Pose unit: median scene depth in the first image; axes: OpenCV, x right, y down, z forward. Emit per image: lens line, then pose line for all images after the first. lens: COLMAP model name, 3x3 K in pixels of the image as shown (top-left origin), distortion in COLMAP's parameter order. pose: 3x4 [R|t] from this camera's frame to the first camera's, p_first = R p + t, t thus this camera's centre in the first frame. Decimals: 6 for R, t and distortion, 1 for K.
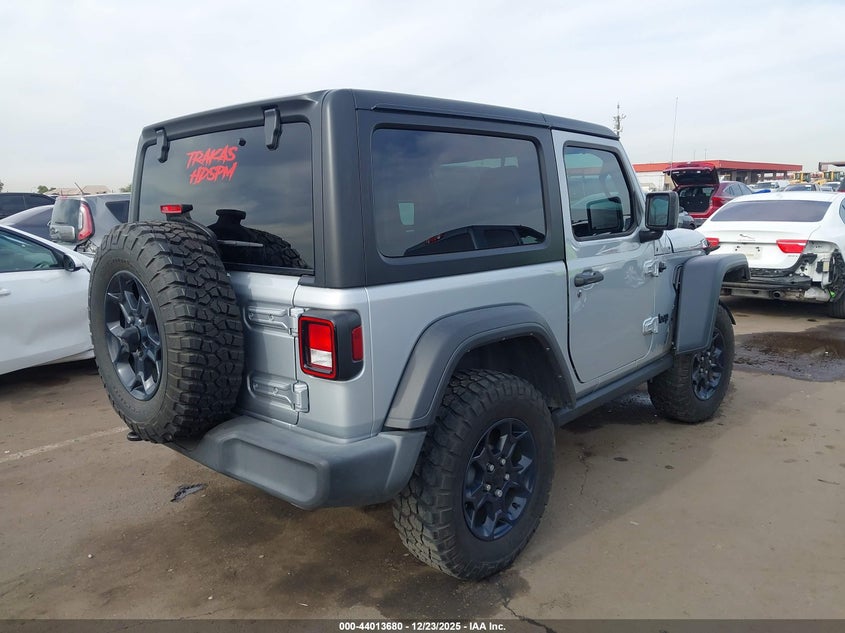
lens RADIAL K [[674.3, 0, 415.0], [0, 674.3, 314.4], [0, 0, 1]] dist [0.013424, -0.007959]
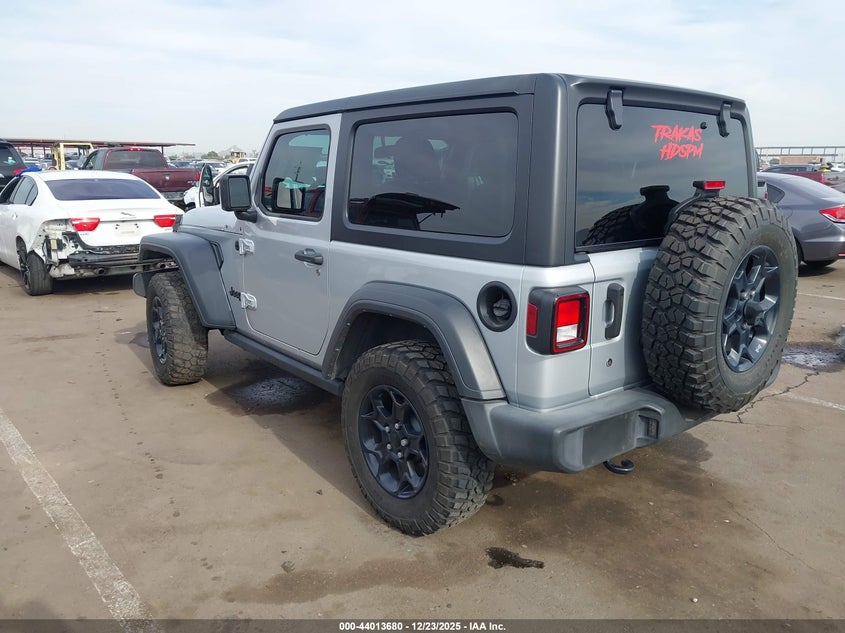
lens RADIAL K [[674.3, 0, 417.2], [0, 674.3, 319.1], [0, 0, 1]] dist [0.013424, -0.007959]
pose [[0.093421, -0.196748, 0.975993, -1.268679], [0.160980, 0.970367, 0.180205, -0.191463], [-0.982526, 0.140281, 0.122325, 1.188926]]
